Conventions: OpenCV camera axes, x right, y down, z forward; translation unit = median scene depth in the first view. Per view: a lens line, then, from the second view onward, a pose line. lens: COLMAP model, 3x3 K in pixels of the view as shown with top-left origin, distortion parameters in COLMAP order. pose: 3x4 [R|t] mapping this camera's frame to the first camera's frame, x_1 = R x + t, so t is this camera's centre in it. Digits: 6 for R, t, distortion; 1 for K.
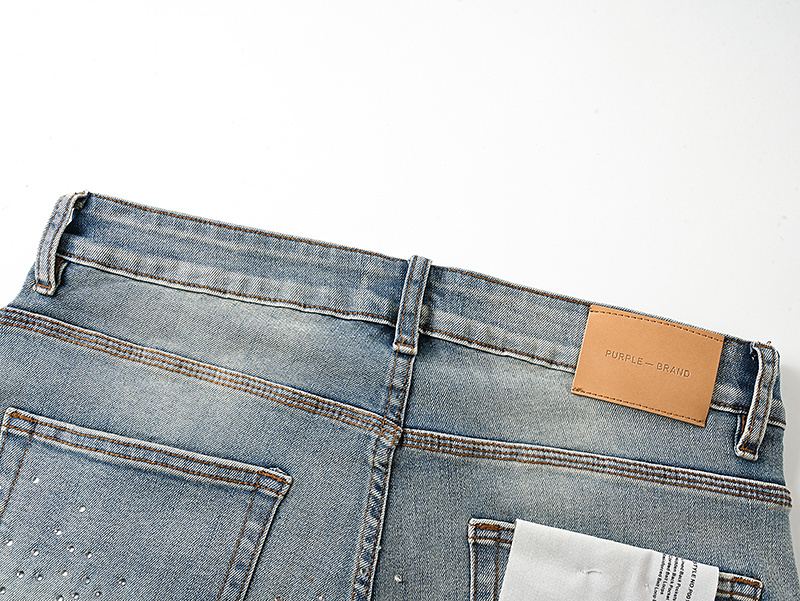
lens RADIAL K [[991.2, 0, 400.0], [0, 991.2, 300.5], [0, 0, 1]] dist [0.036176, 0.024855]
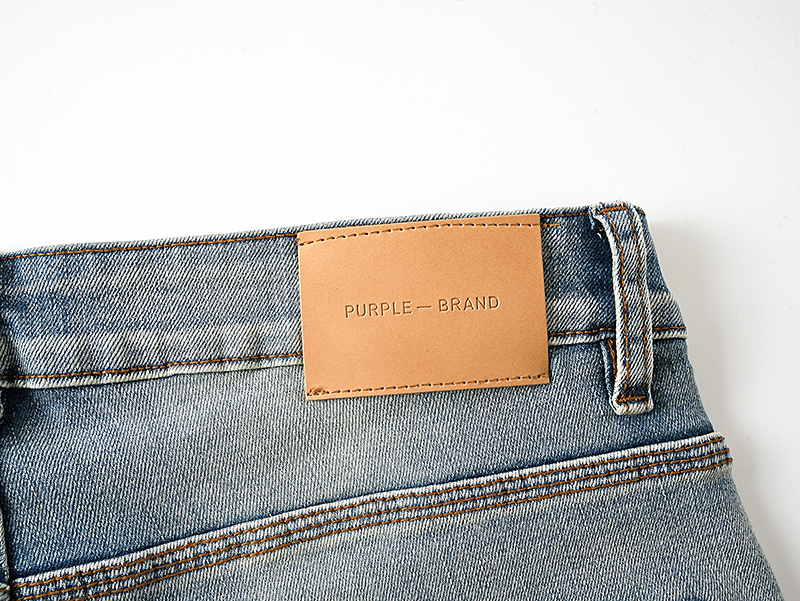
lens RADIAL K [[991.2, 0, 400.0], [0, 991.2, 300.5], [0, 0, 1]] dist [0.036176, 0.024855]
pose [[0.948037, -0.317946, 0.011651, 0.236589], [0.312040, 0.936325, 0.161016, -0.032579], [-0.062103, -0.149013, 0.986883, 0.466172]]
